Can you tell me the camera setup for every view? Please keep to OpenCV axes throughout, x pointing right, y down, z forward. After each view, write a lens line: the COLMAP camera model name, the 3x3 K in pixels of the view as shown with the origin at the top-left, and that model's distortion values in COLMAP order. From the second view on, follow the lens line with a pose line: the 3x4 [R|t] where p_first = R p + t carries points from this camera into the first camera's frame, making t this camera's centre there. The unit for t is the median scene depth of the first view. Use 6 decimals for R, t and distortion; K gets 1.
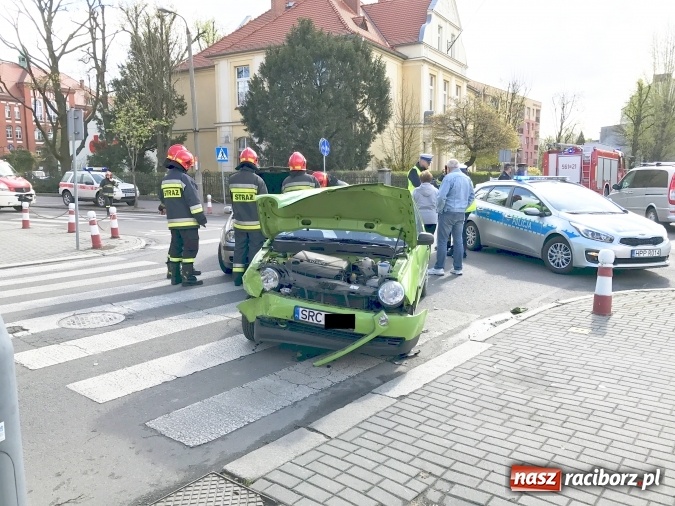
lens RADIAL K [[555.8, 0, 337.5], [0, 555.8, 253.0], [0, 0, 1]] dist [0.010931, 0.001500]
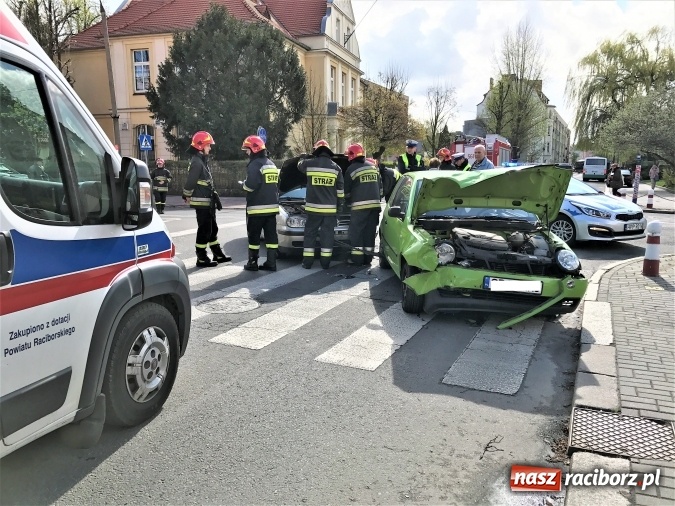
lens RADIAL K [[555.8, 0, 337.5], [0, 555.8, 253.0], [0, 0, 1]] dist [0.010931, 0.001500]
pose [[0.971637, -0.038786, 0.233274, -0.111064], [0.035055, 0.999183, 0.020124, 0.003175], [-0.233864, -0.011376, 0.972203, -0.001872]]
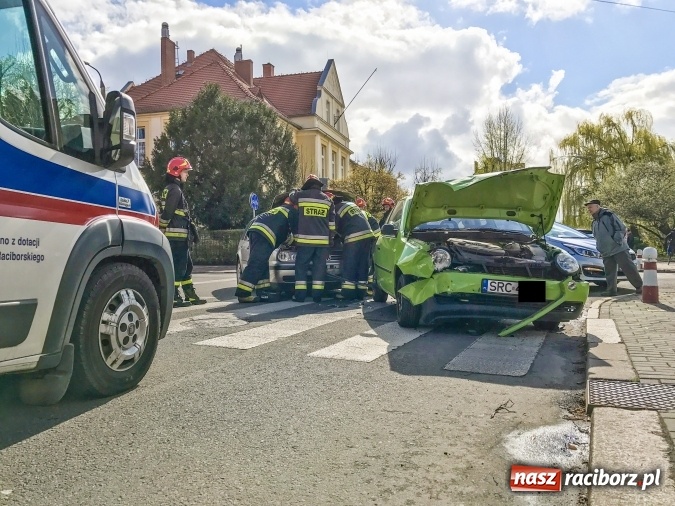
lens RADIAL K [[555.8, 0, 337.5], [0, 555.8, 253.0], [0, 0, 1]] dist [0.010931, 0.001500]
pose [[0.967565, -0.008836, 0.252469, -0.110556], [0.042285, 0.990953, -0.127373, 0.030515], [-0.249059, 0.133918, 0.959185, 0.006576]]
